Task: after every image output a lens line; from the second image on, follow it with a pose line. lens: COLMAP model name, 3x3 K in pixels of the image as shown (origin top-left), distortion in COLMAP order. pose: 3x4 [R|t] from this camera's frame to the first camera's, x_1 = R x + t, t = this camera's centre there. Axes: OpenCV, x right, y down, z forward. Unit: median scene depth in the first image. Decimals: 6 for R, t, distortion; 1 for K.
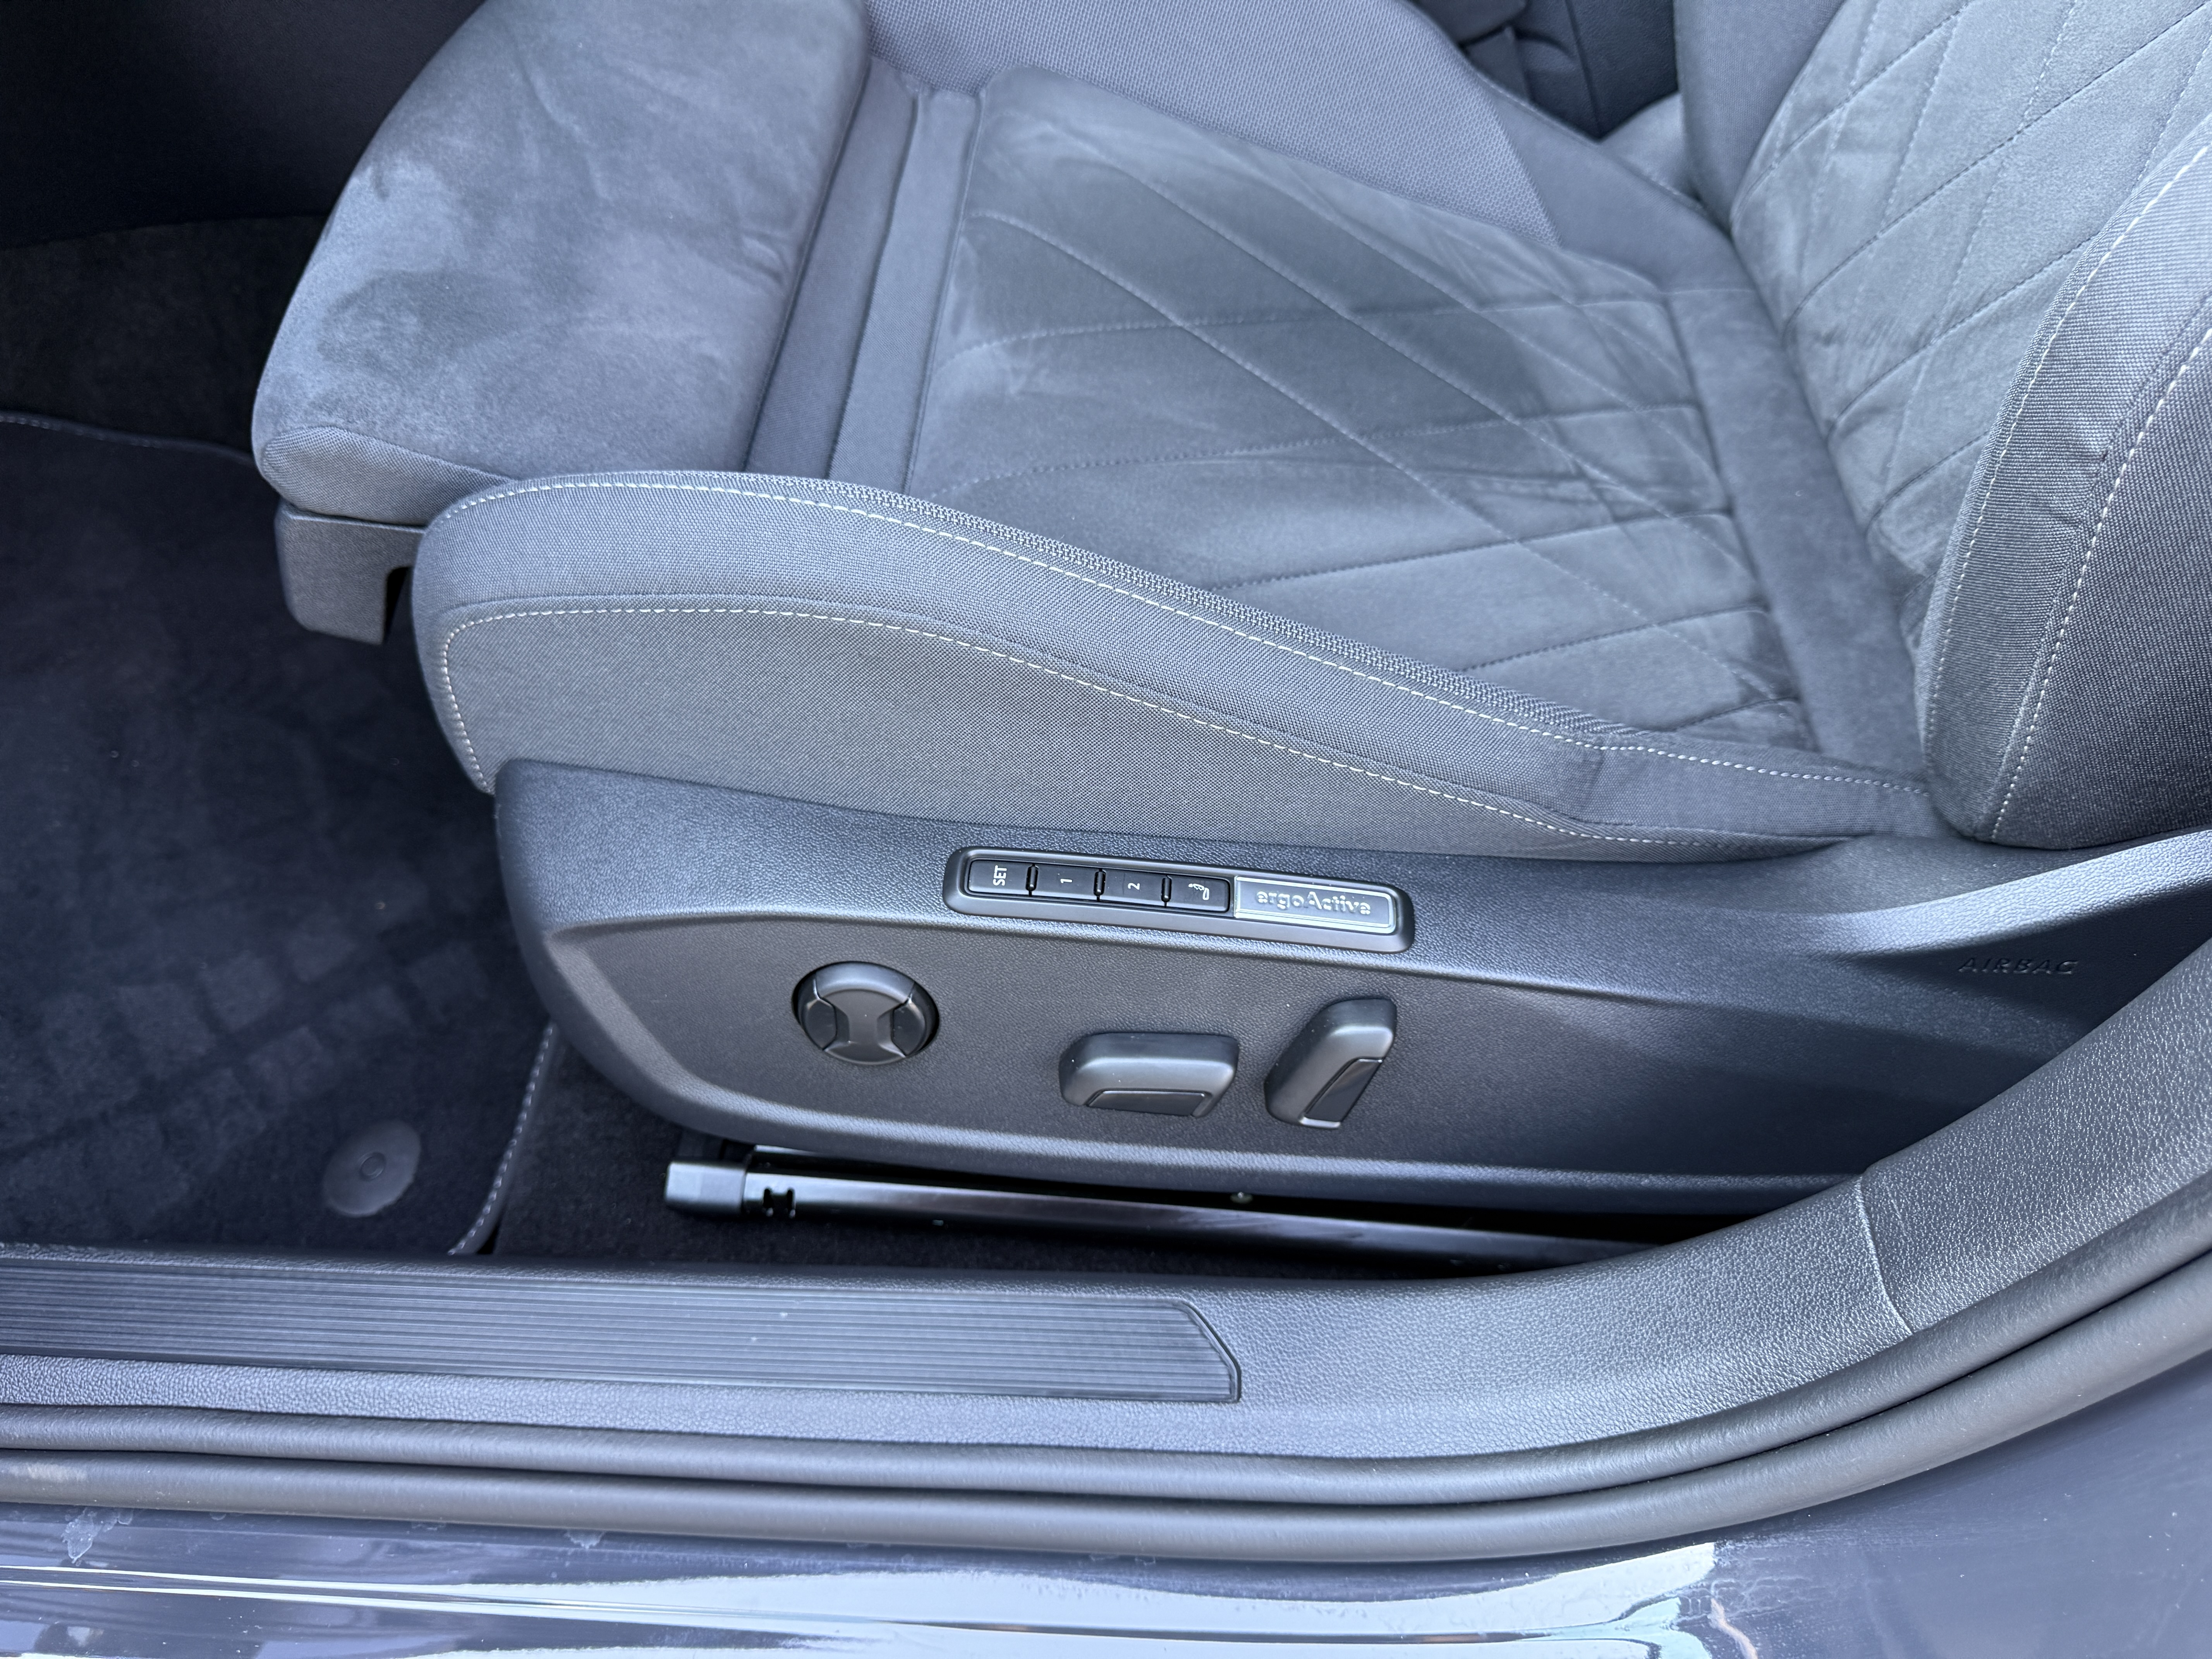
lens RADIAL K [[1579.1, 0, 1101.4], [0, 1579.1, 833.9], [0, 0, 1]] dist [0.000054, -0.006874]
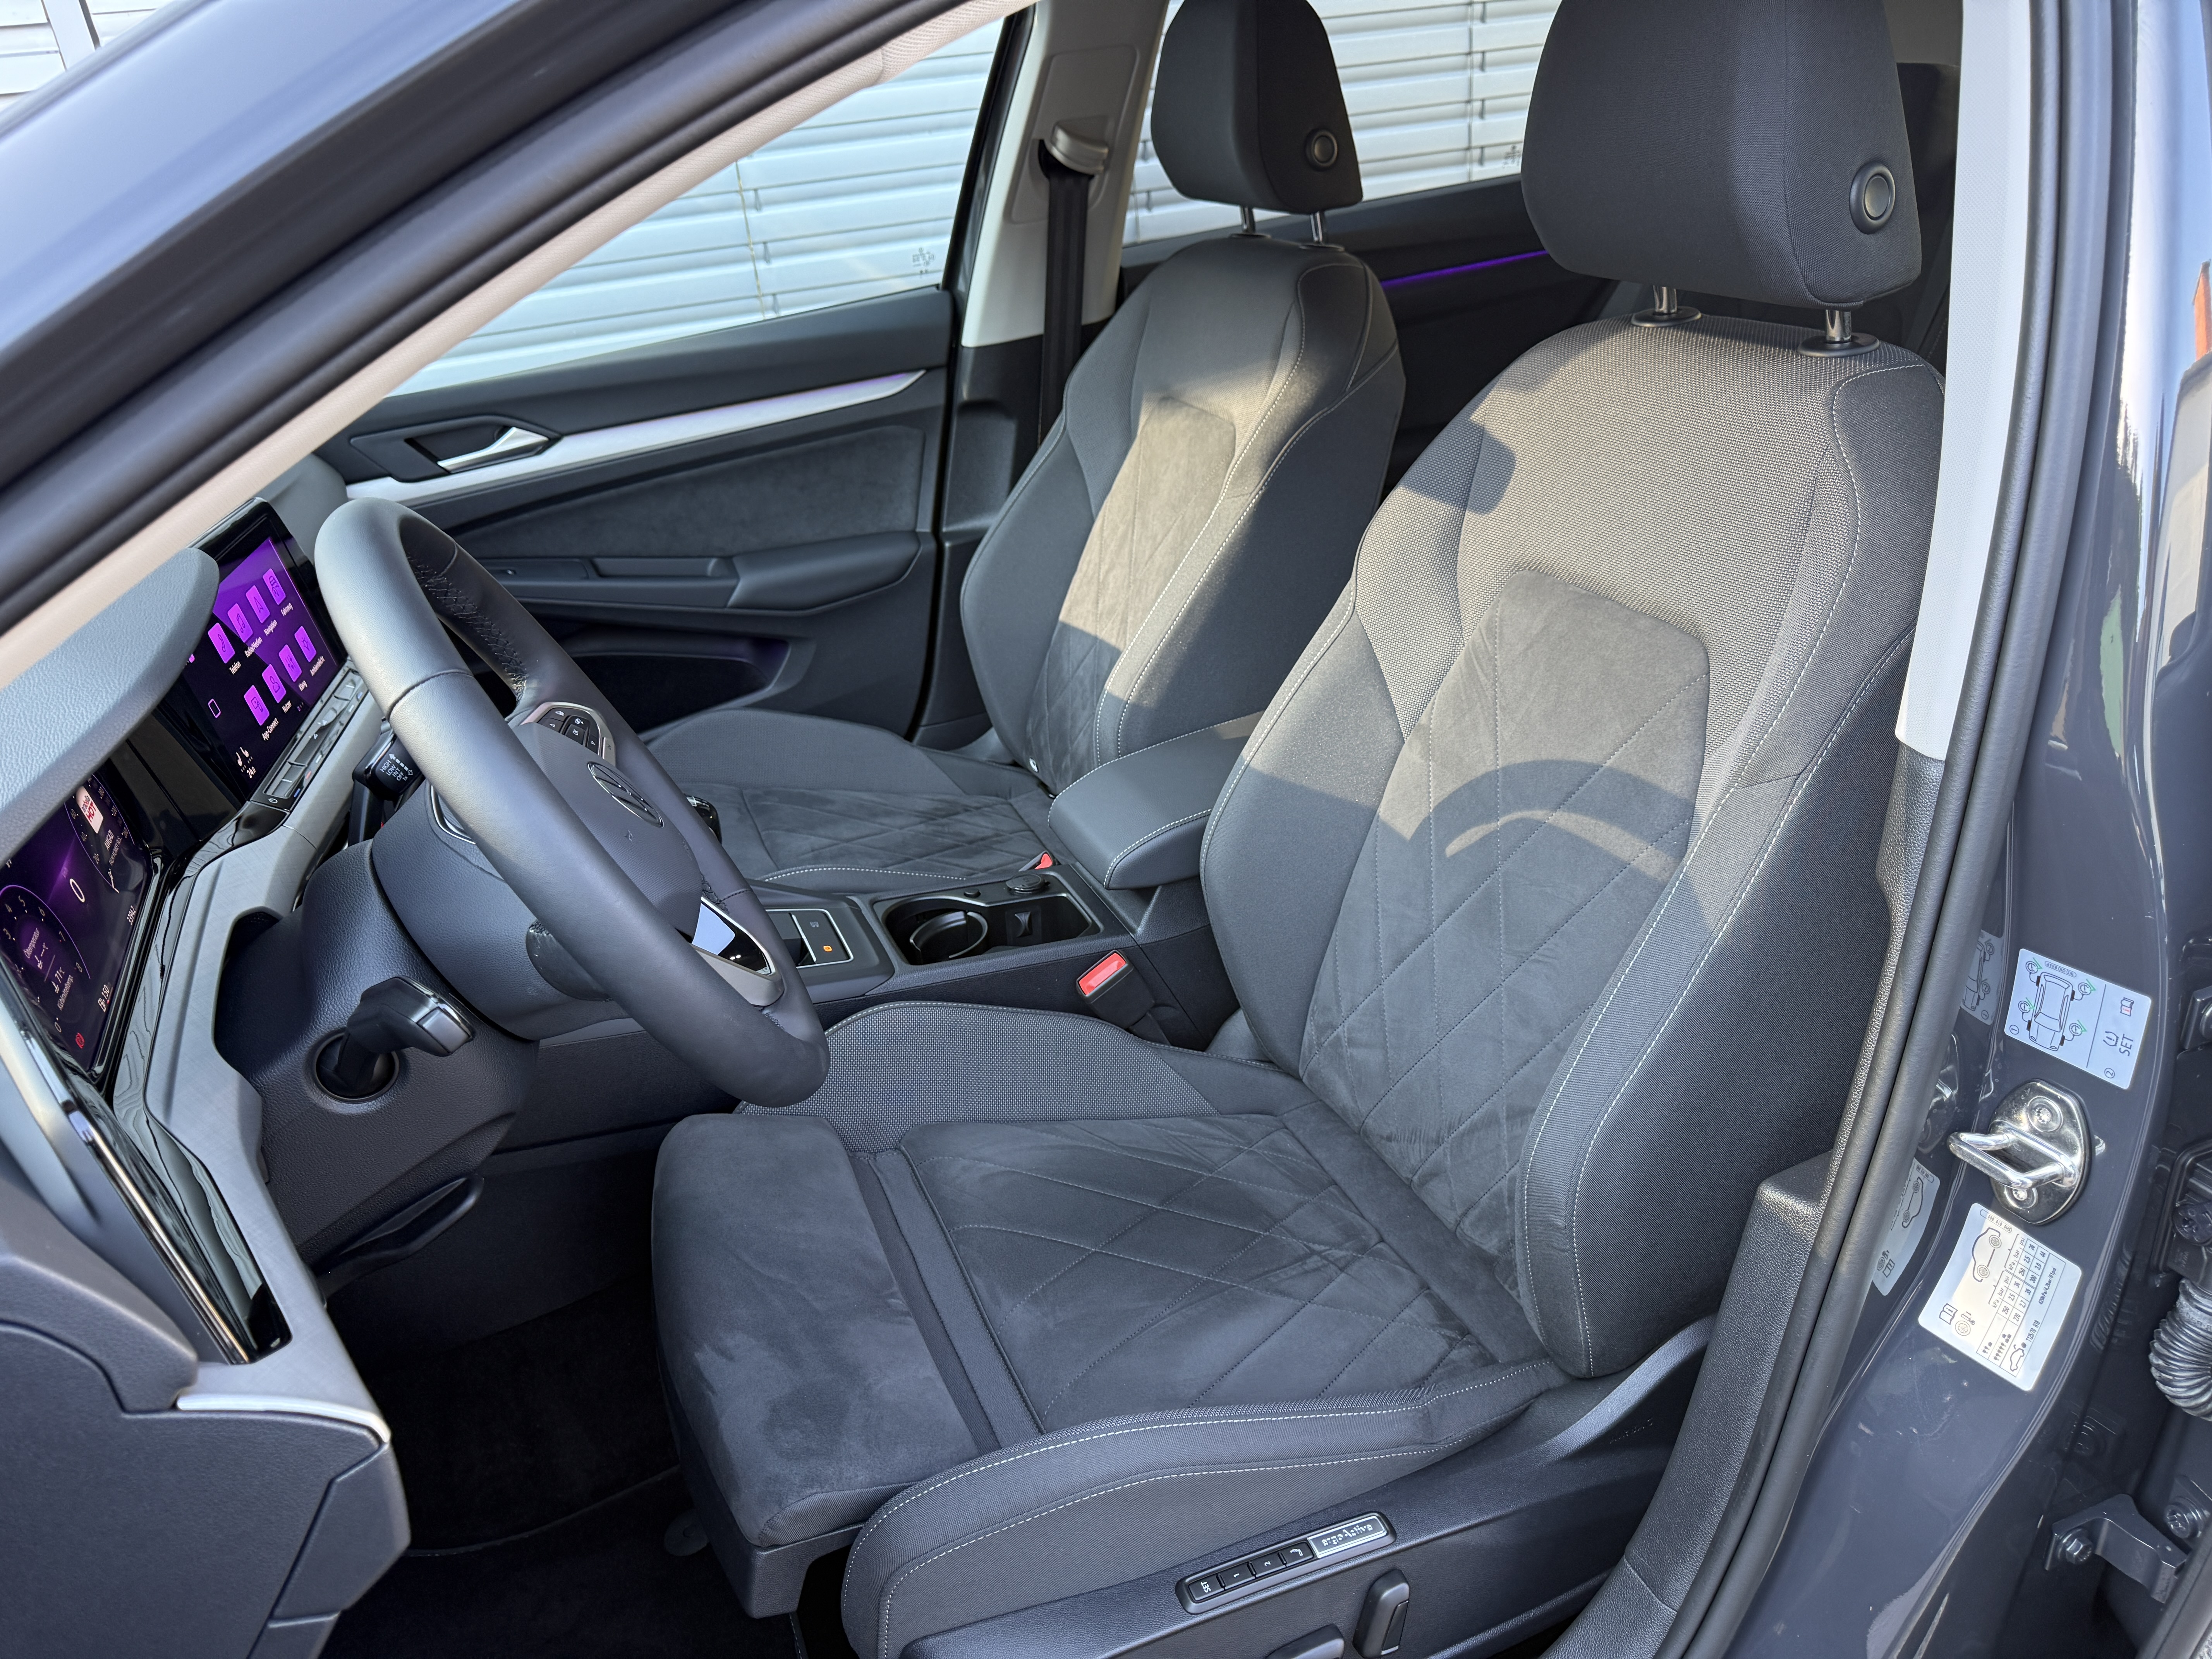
lens RADIAL K [[1579.1, 0, 1101.4], [0, 1579.1, 833.9], [0, 0, 1]] dist [0.000054, -0.006874]
pose [[0.897525, -0.248095, 0.364552, -0.587154], [0.374382, 0.865540, -0.332684, -0.158496], [-0.232997, 0.435074, 0.869726, -0.956827]]
